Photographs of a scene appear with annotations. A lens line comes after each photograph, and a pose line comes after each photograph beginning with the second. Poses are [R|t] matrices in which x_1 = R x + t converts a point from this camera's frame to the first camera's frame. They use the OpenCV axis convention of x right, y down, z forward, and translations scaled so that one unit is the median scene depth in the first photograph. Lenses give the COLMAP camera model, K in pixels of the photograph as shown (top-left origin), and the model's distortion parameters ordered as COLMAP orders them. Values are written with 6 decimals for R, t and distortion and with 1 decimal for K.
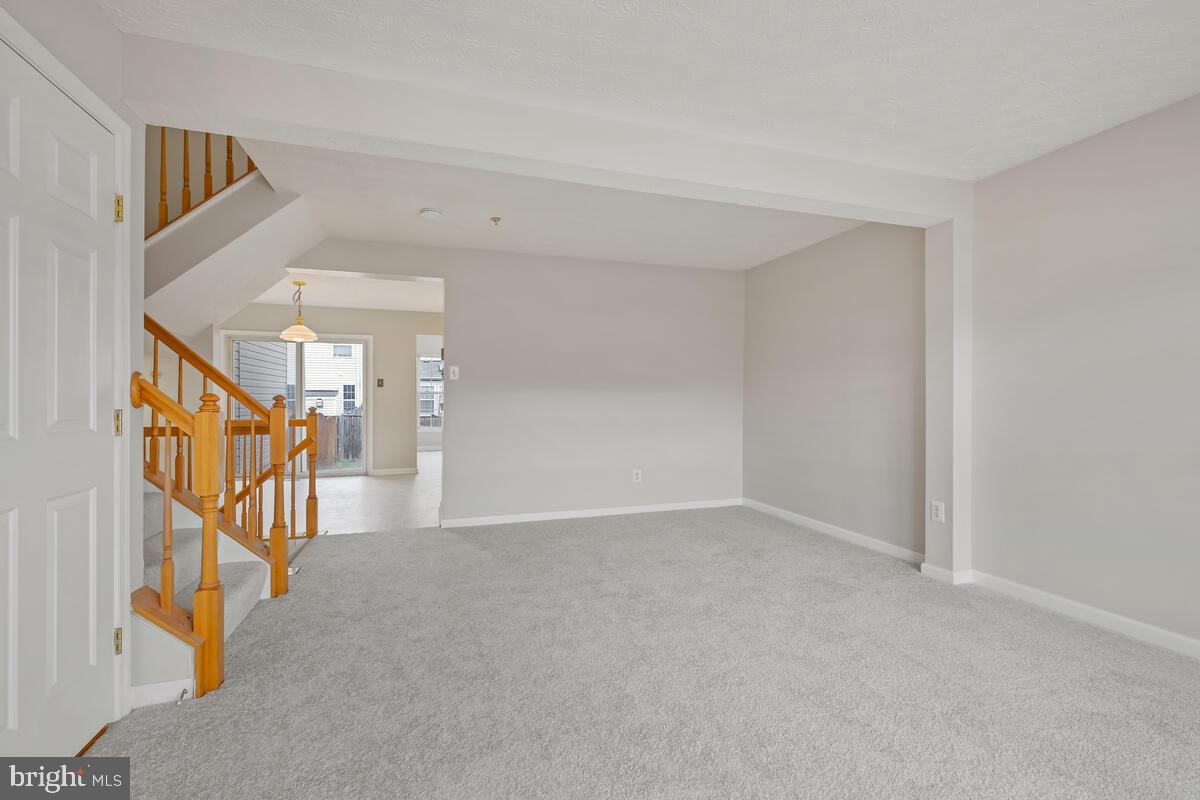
lens RADIAL K [[530.8, 0, 603.3], [0, 530.8, 396.1], [0, 0, 1]] dist [0.001307, -0.001775]
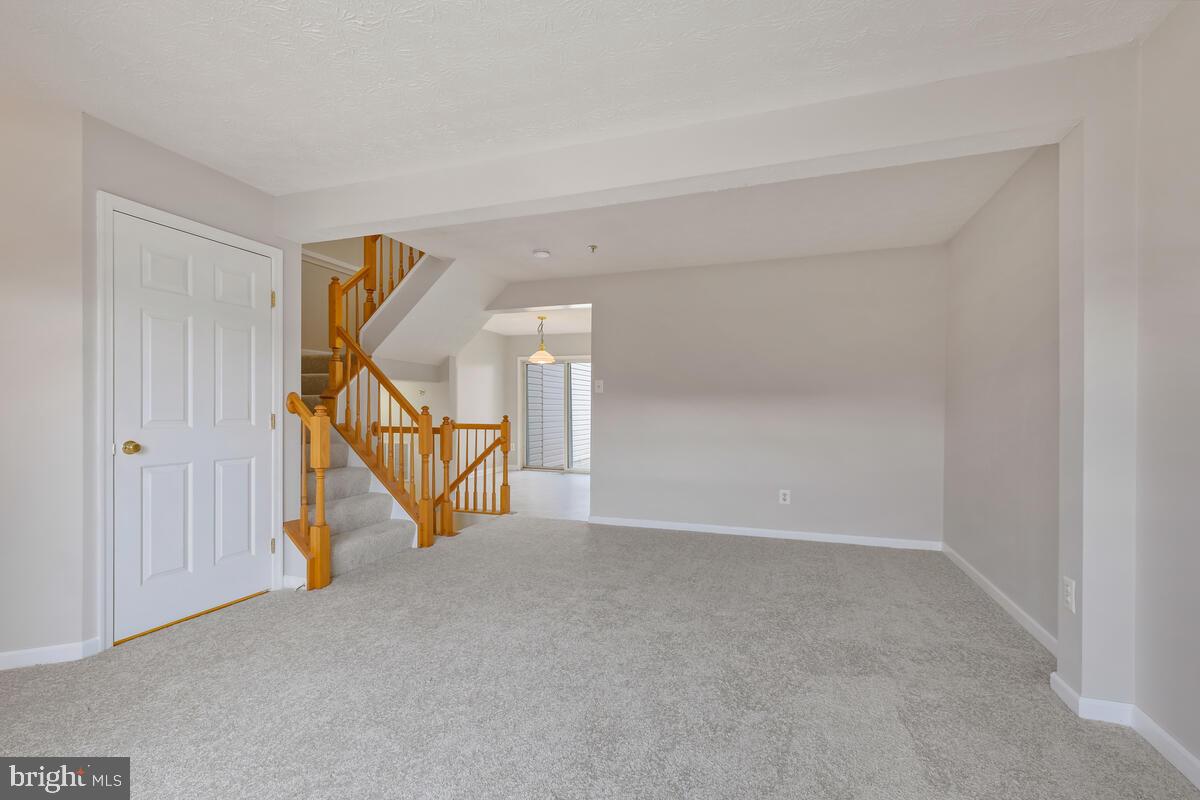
lens RADIAL K [[530.8, 0, 601.2], [0, 530.8, 405.1], [0, 0, 1]] dist [0.001307, -0.001775]
pose [[0.782219, 0.000741, -0.623003, 0.510709], [-0.002700, 0.999994, -0.002200, -0.001297], [0.622998, 0.003403, 0.782216, 0.148826]]
